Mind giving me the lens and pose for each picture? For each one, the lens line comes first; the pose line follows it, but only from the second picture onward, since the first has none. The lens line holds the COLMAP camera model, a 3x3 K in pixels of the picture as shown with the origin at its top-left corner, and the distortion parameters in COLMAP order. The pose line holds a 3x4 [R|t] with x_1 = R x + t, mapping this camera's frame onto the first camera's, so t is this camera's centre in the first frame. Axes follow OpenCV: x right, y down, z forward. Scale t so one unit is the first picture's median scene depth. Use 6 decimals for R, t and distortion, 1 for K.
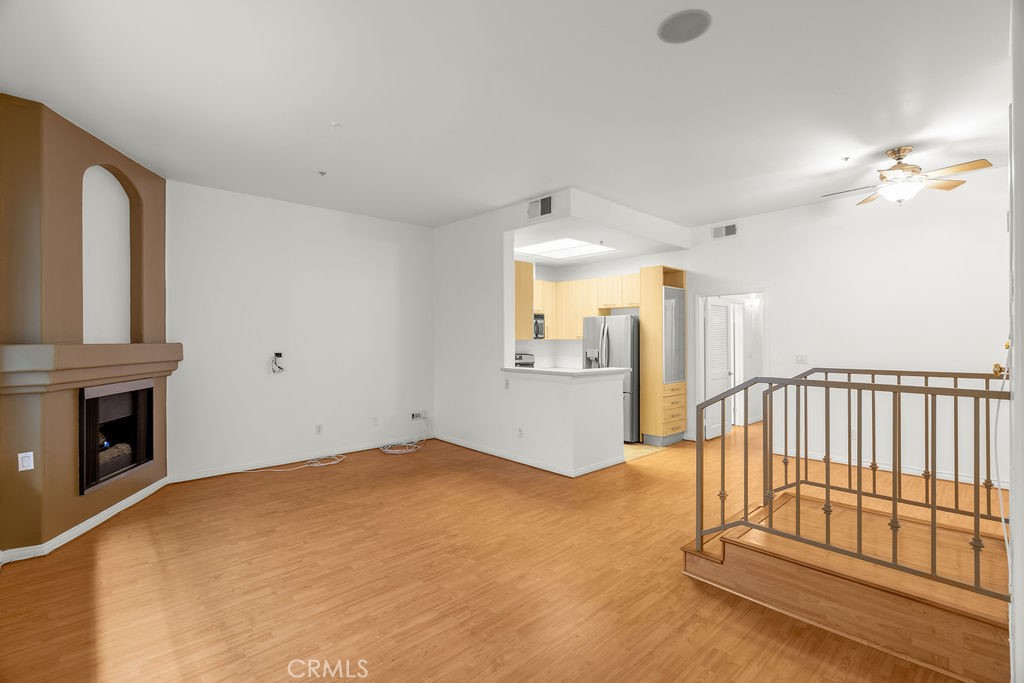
lens RADIAL K [[466.0, 0, 512.0], [0, 466.0, 335.1], [0, 0, 1]] dist [-0.003525, 0.000363]
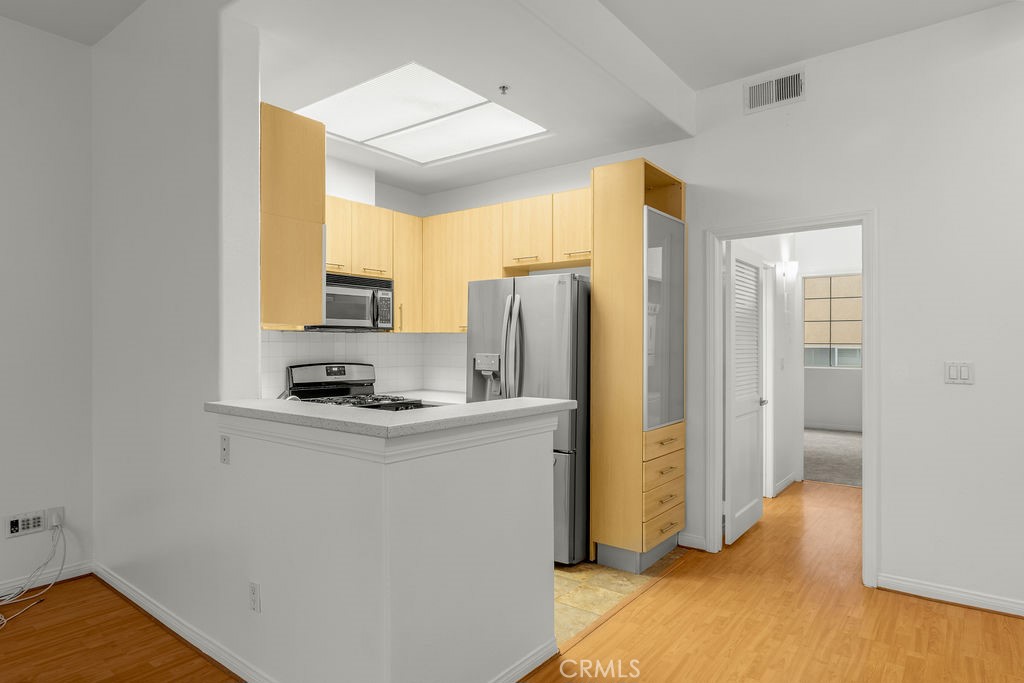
lens RADIAL K [[587.1, 0, 516.0], [0, 587.1, 342.2], [0, 0, 1]] dist [-0.003723, 0.000545]
pose [[0.985147, 0.005768, 0.171618, 0.110211], [-0.006234, 0.999978, 0.002179, 0.020692], [-0.171602, -0.003217, 0.985161, 0.469287]]
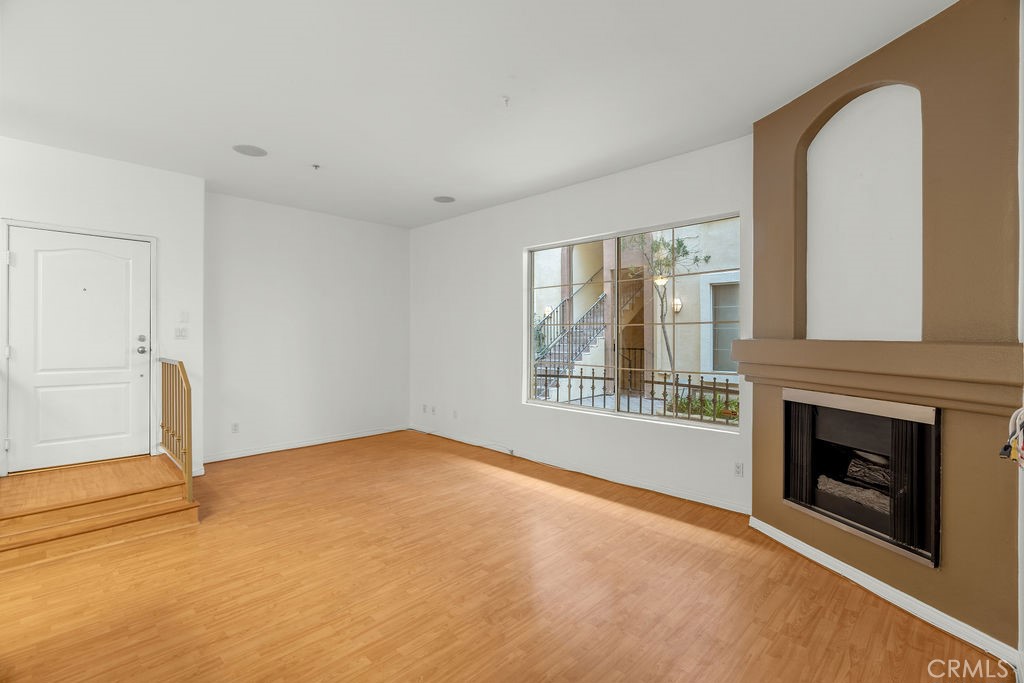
lens RADIAL K [[468.2, 0, 512.0], [0, 468.2, 341.5], [0, 0, 1]] dist [-0.011136, -0.000142]
pose [[-0.998819, 0.003425, -0.048463, -0.180740], [0.003123, 0.999975, 0.006302, 0.008074], [0.048484, 0.006143, -0.998805, 1.005199]]
